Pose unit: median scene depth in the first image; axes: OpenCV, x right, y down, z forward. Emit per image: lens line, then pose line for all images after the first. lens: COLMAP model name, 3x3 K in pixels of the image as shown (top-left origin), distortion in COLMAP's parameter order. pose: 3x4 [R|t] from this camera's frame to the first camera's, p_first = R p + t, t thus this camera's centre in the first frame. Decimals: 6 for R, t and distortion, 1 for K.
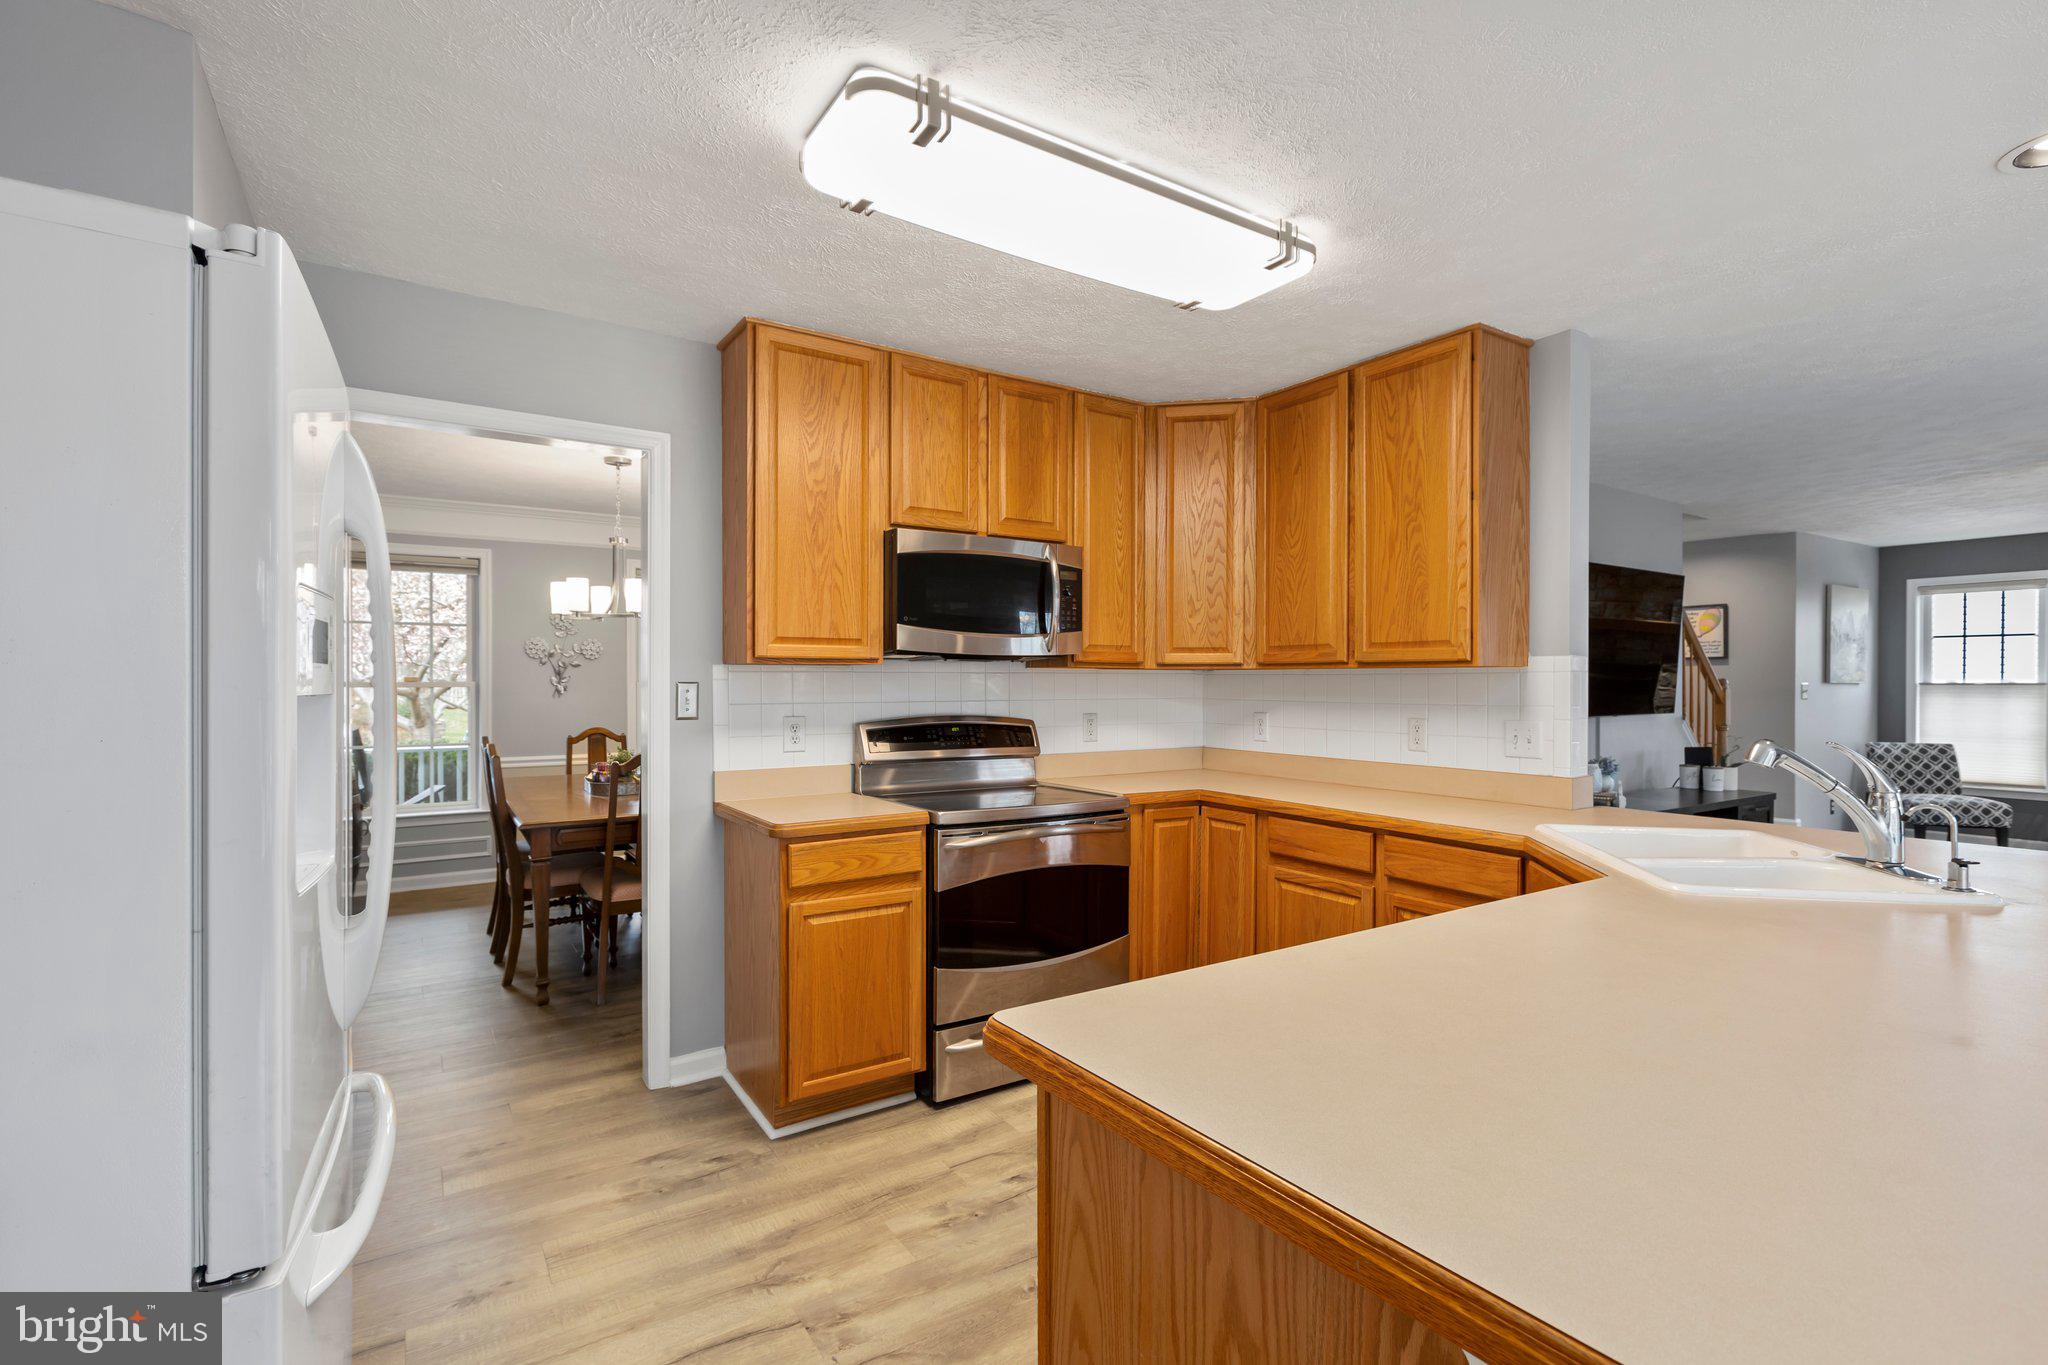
lens RADIAL K [[945.2, 0, 1049.3], [0, 945.2, 680.7], [0, 0, 1]] dist [0.000578, 0.000234]
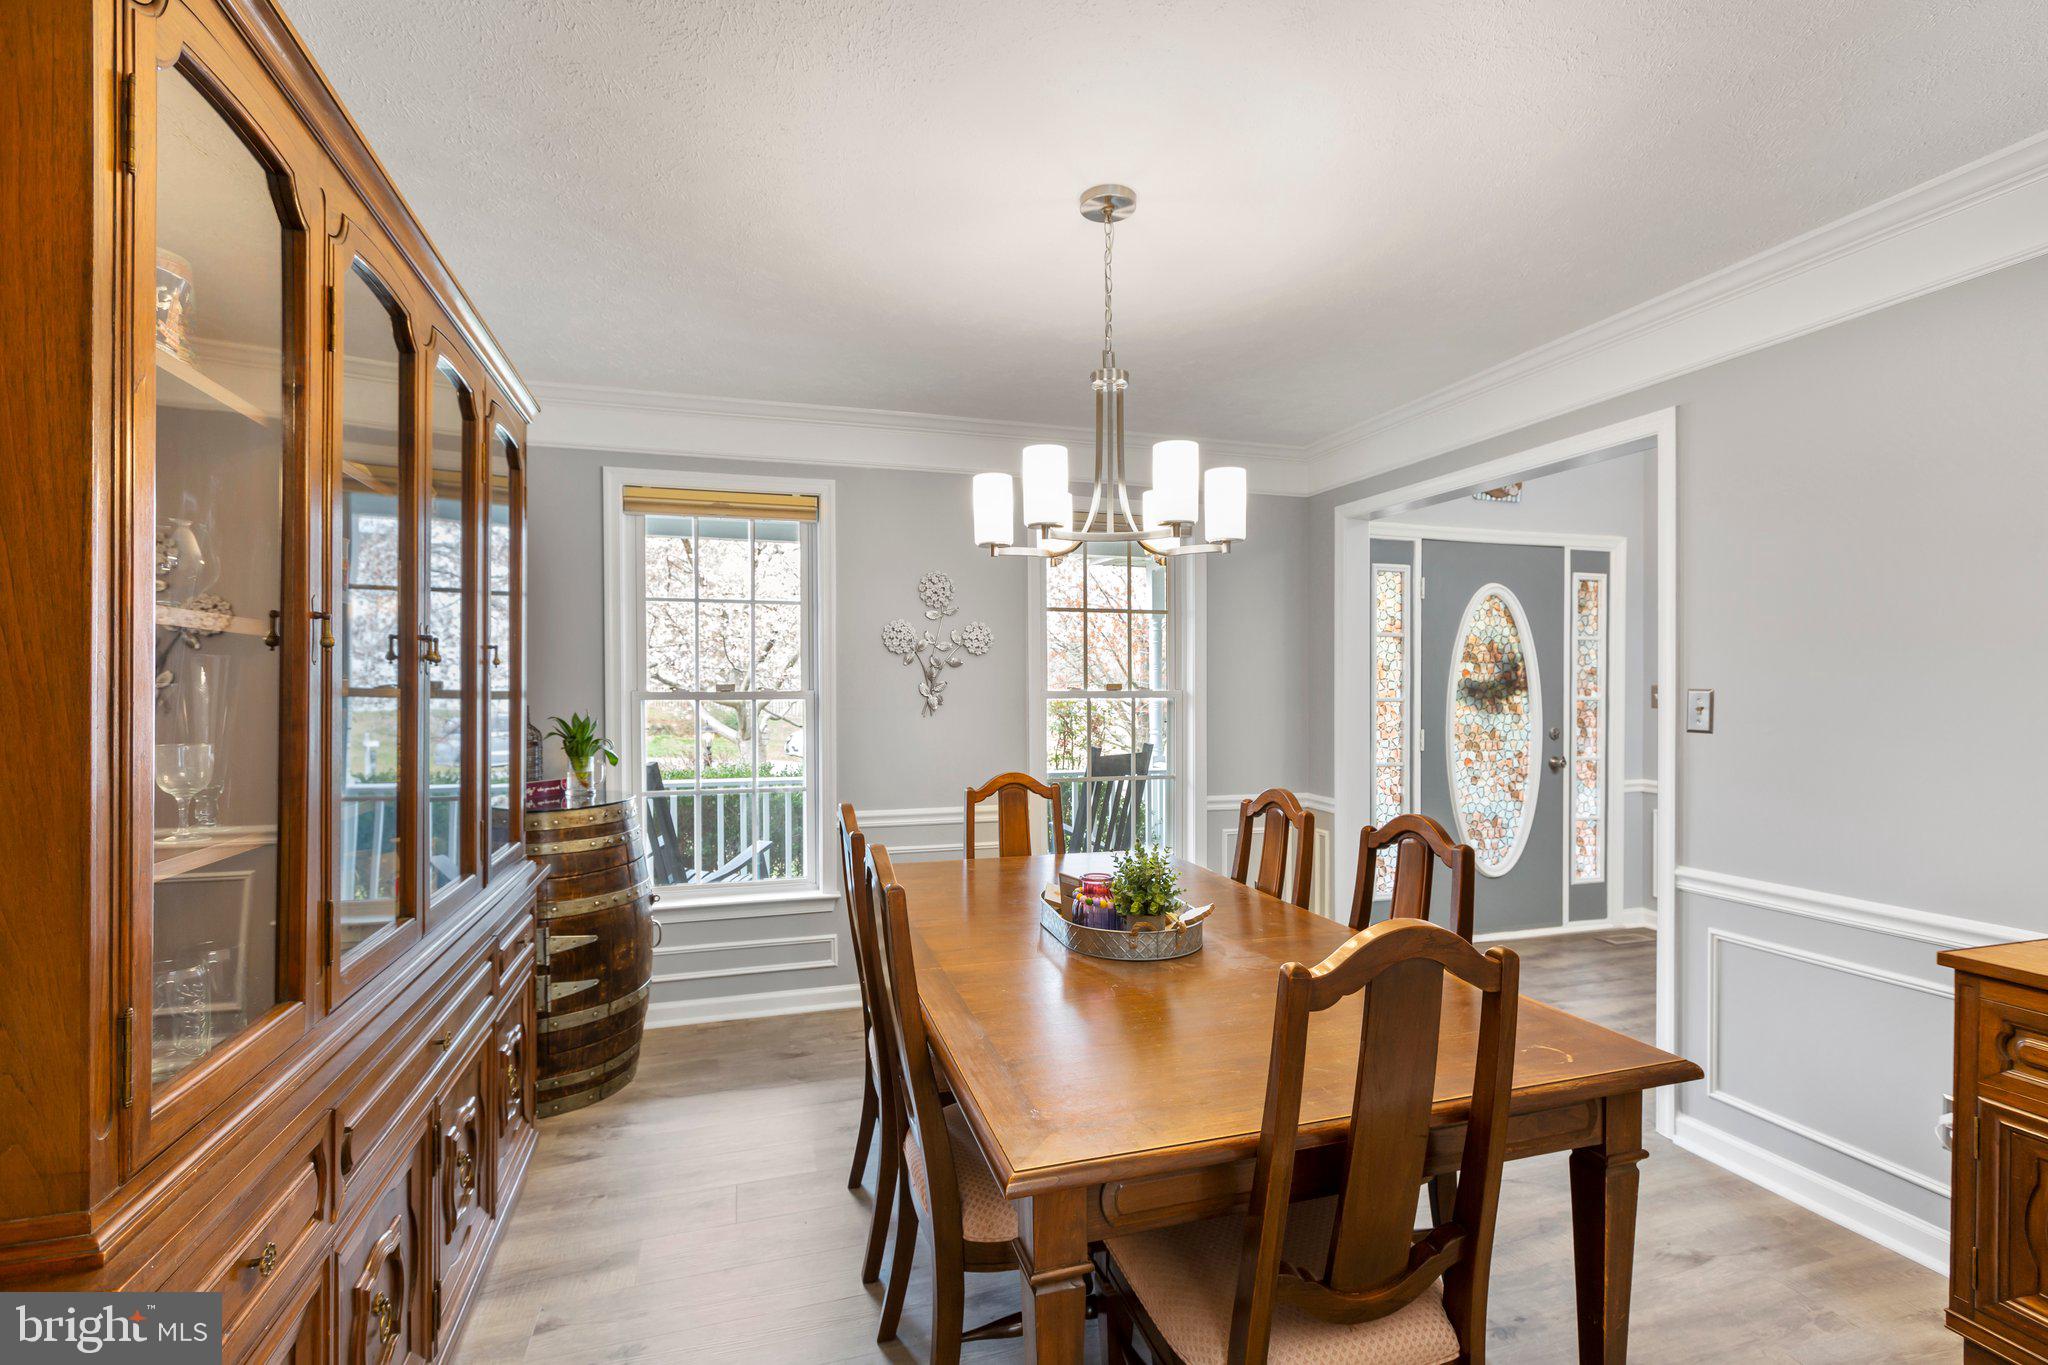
lens RADIAL K [[945.2, 0, 1049.3], [0, 945.2, 680.7], [0, 0, 1]] dist [0.000578, 0.000234]
pose [[0.961080, -0.008609, -0.276138, -0.291135], [0.007219, 0.999956, -0.006048, -0.001158], [0.276177, 0.003819, 0.961099, 0.451711]]
